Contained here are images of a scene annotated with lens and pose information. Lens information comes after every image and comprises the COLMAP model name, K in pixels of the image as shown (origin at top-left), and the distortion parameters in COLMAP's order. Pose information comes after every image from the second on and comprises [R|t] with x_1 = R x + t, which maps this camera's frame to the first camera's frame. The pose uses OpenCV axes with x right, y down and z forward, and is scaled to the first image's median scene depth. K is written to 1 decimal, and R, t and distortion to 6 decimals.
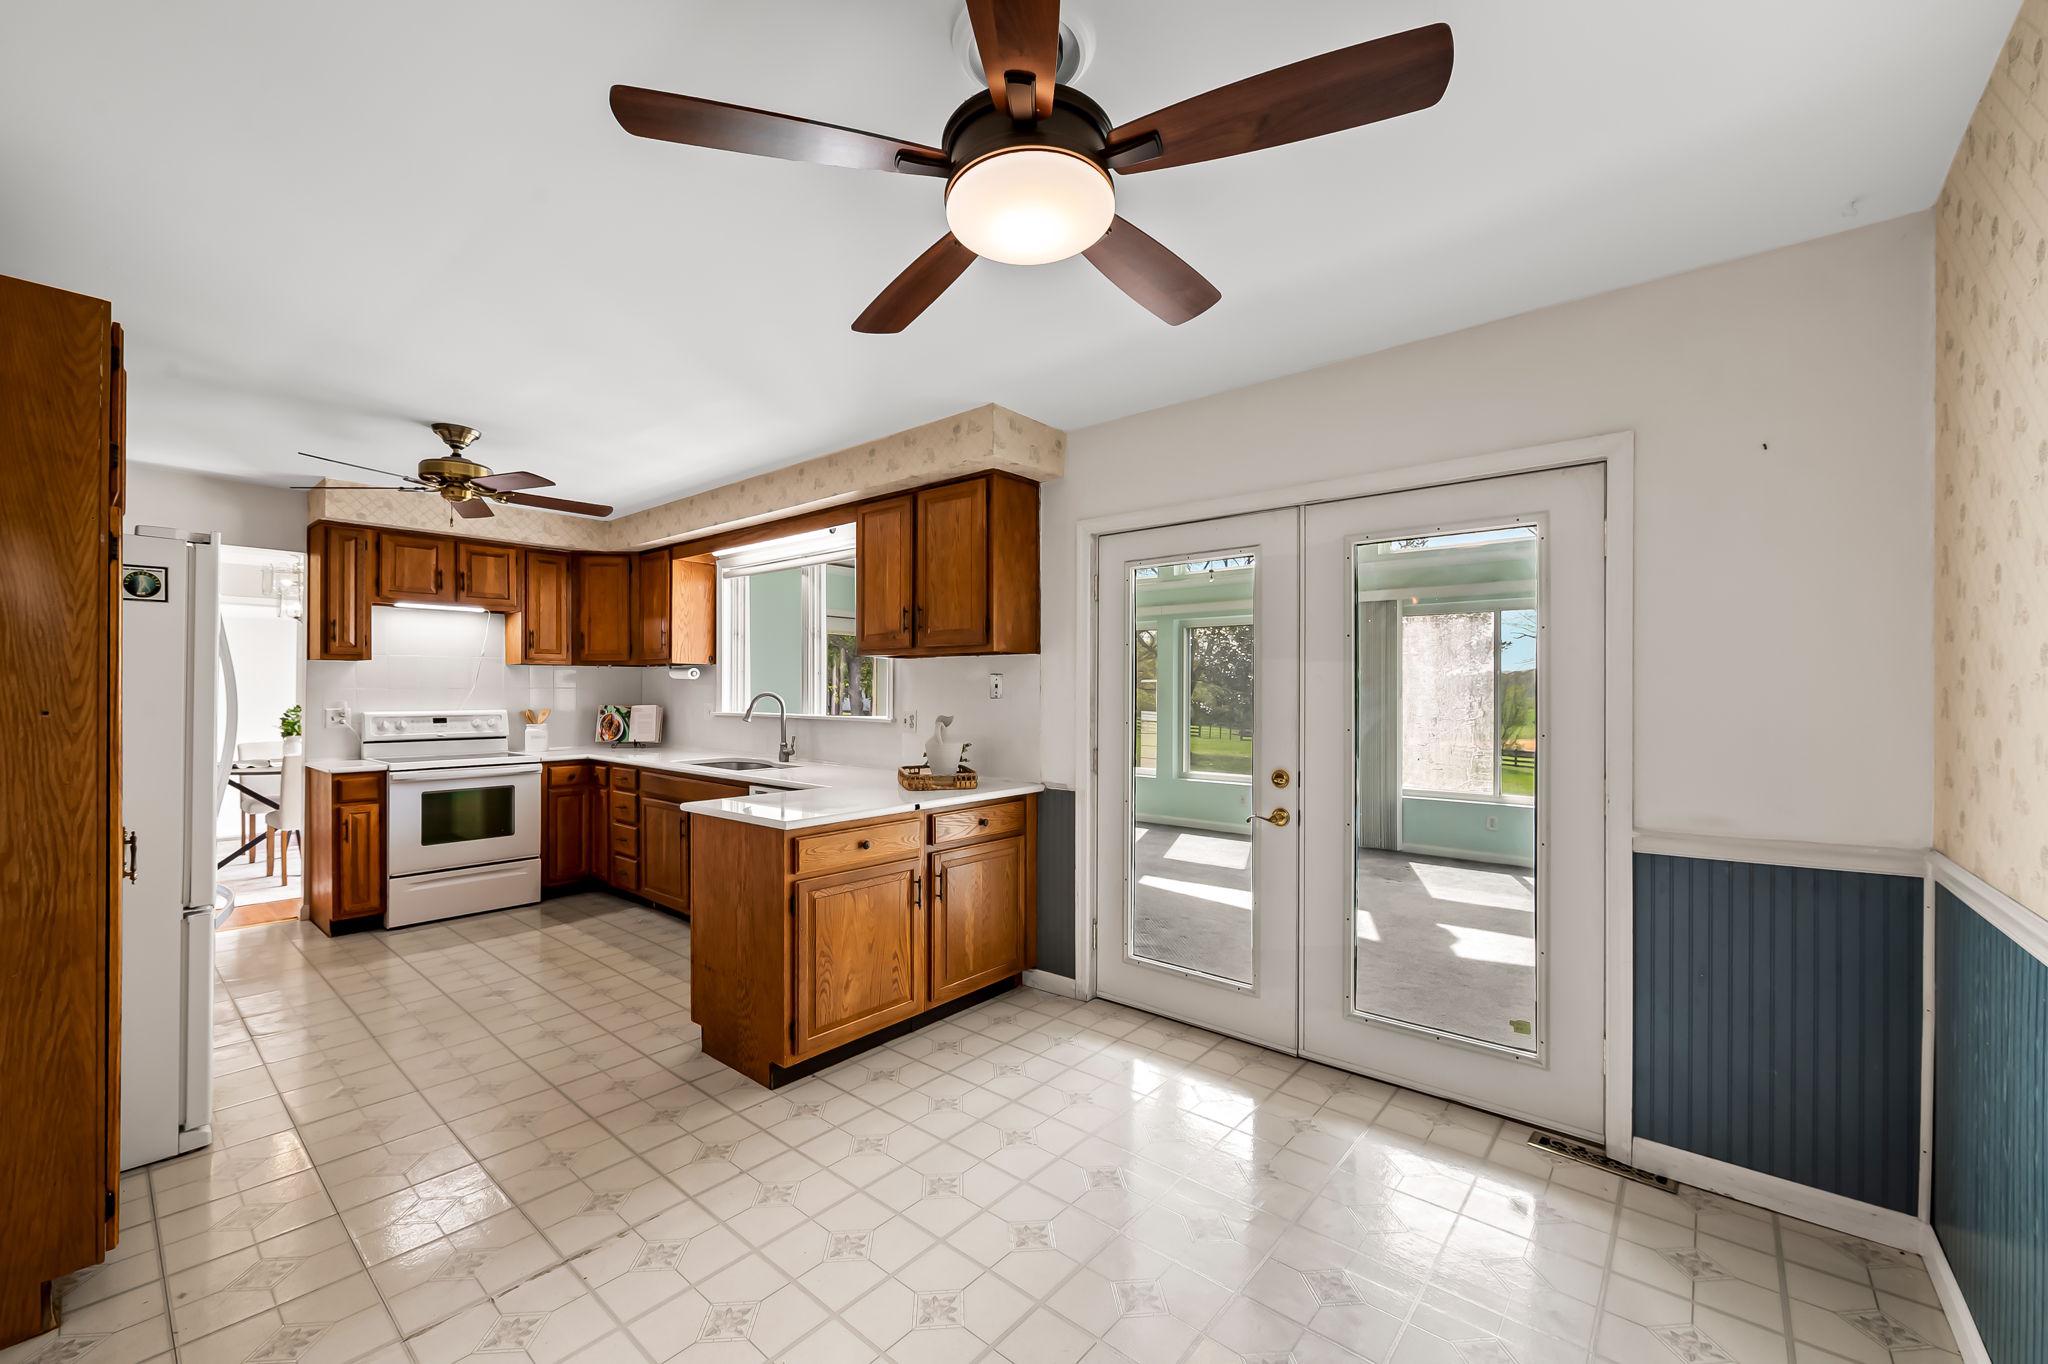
lens RADIAL K [[815.4, 0, 1021.7], [0, 815.4, 685.0], [0, 0, 1]] dist [-0.003785, -0.000610]
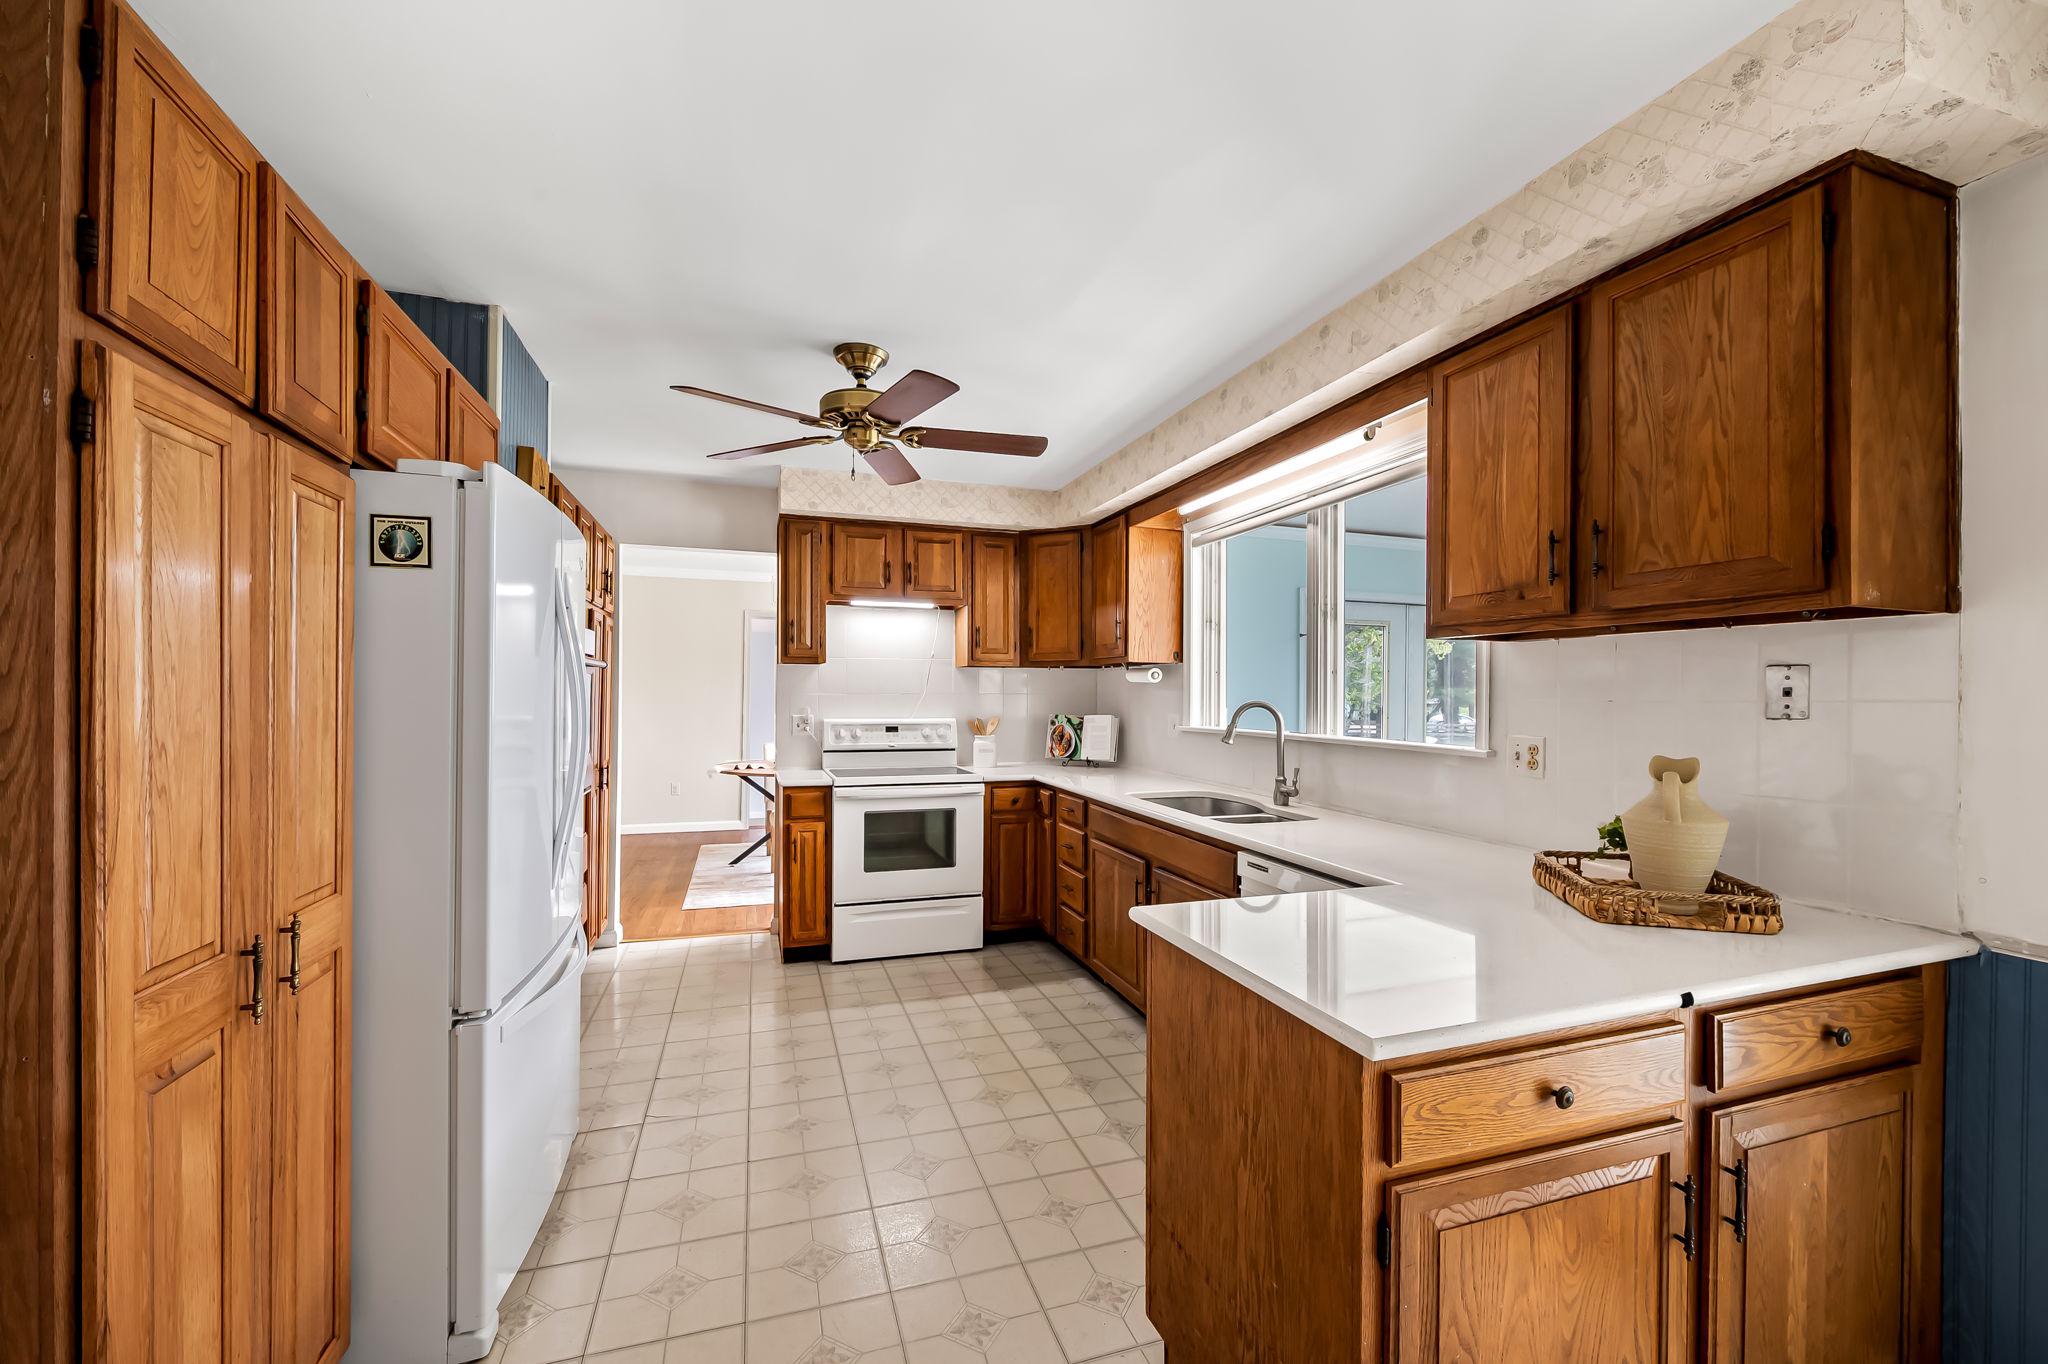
lens RADIAL K [[824.3, 0, 1028.2], [0, 824.3, 693.5], [0, 0, 1]] dist [-0.001951, -0.000266]
pose [[0.859075, 0.002350, -0.511844, -0.129526], [-0.000824, 0.999995, 0.003207, 0.000838], [0.511849, -0.002333, 0.859072, 0.327169]]
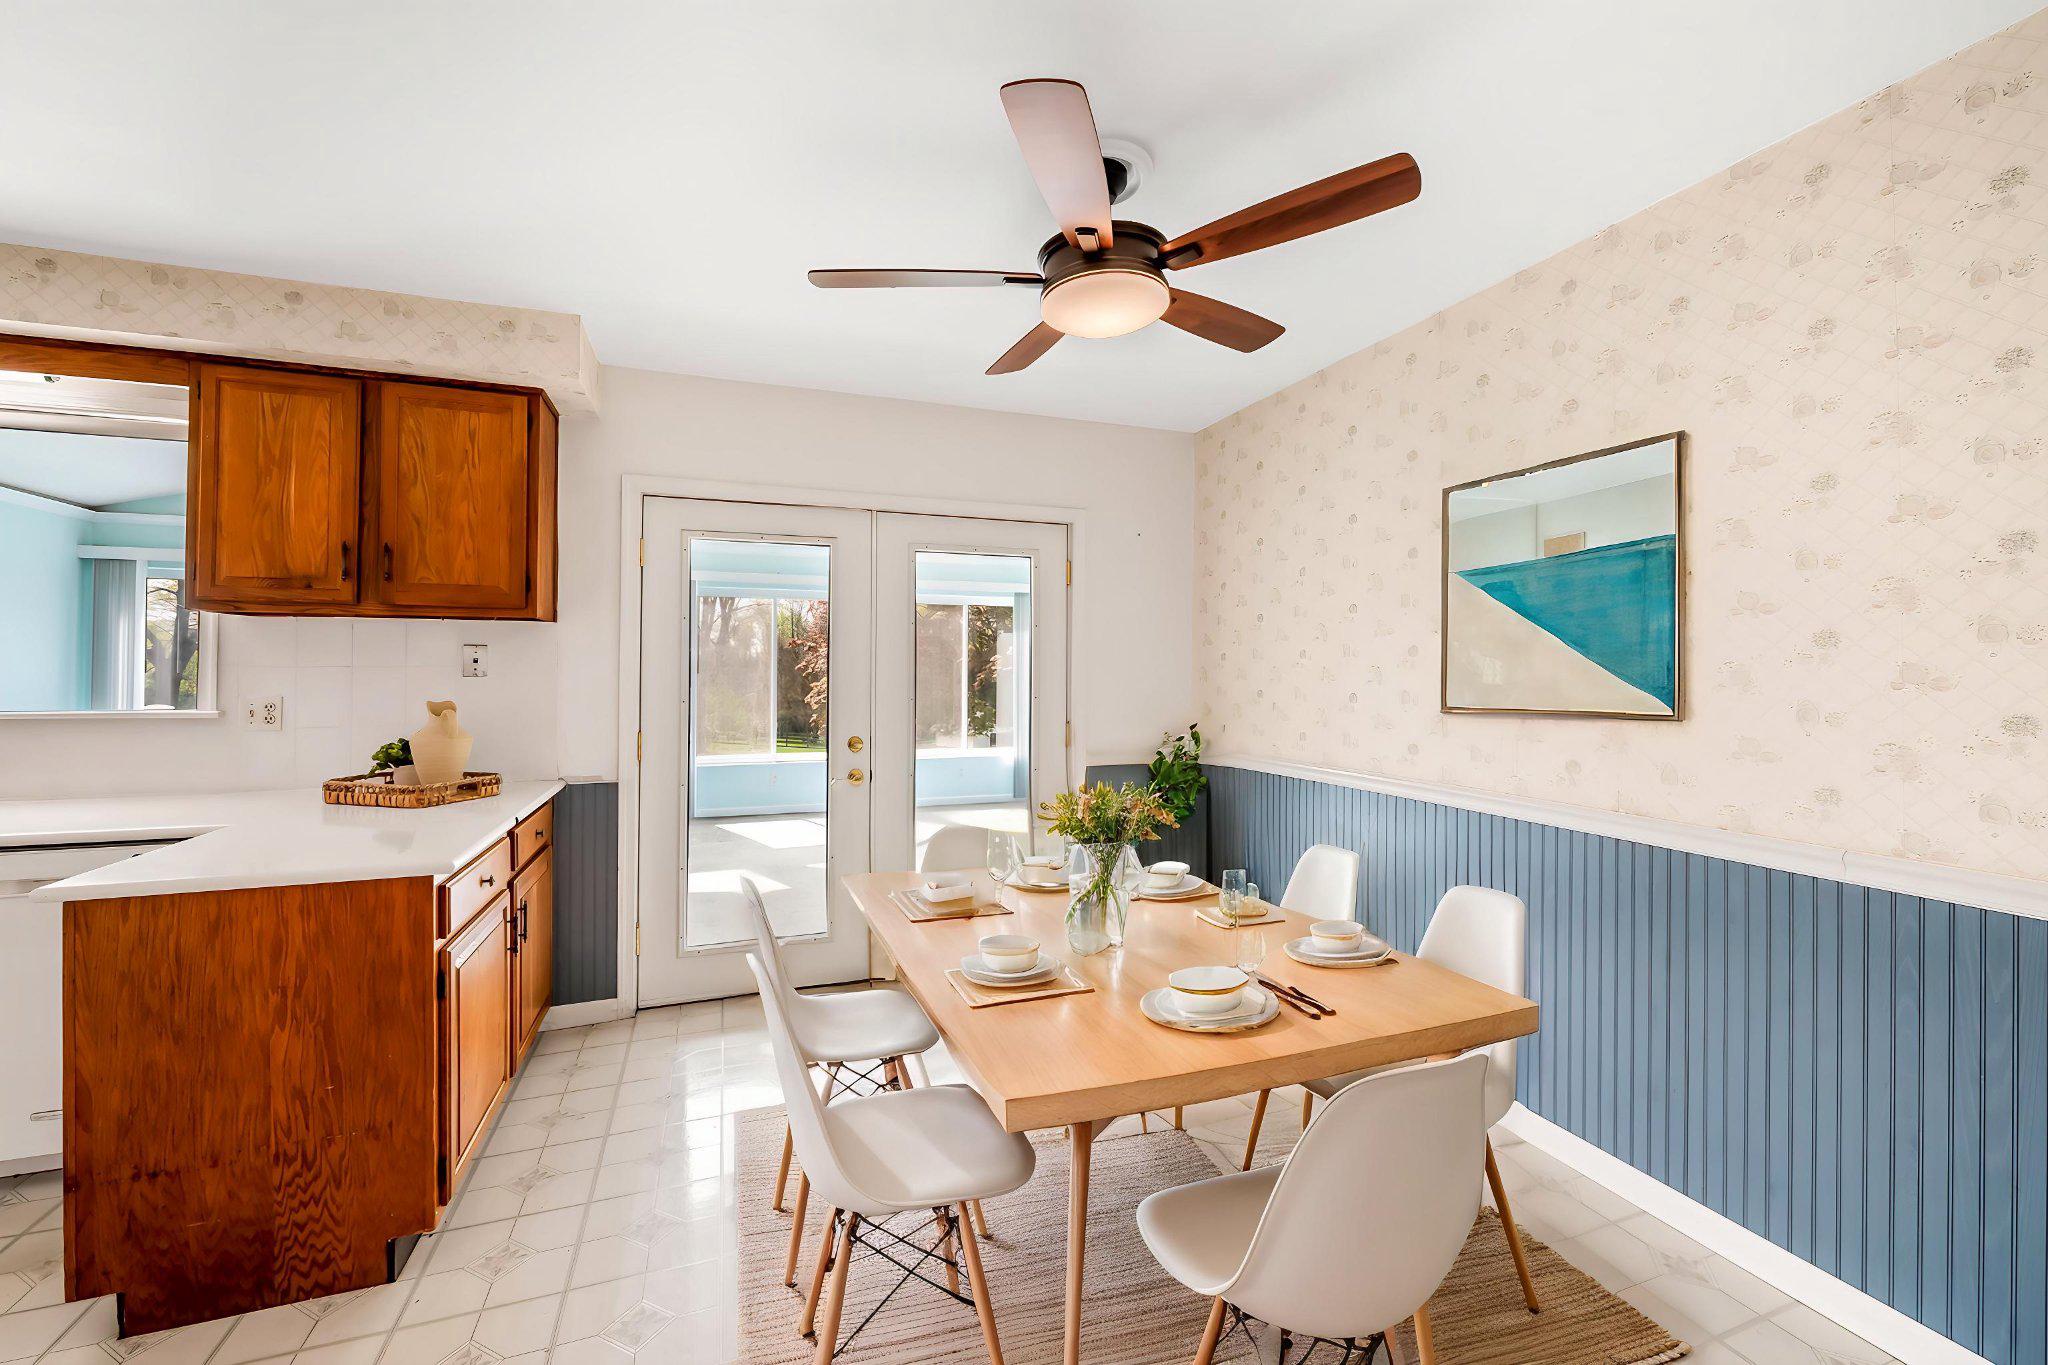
lens RADIAL K [[821.4, 0, 1027.1], [0, 821.4, 657.2], [0, 0, 1]] dist [-0.001199, -0.000158]
pose [[0.492112, 0.011313, 0.870459, -0.367834], [-0.009666, 0.999925, -0.007531, -0.001069], [-0.870479, -0.004707, 0.492184, 0.139213]]
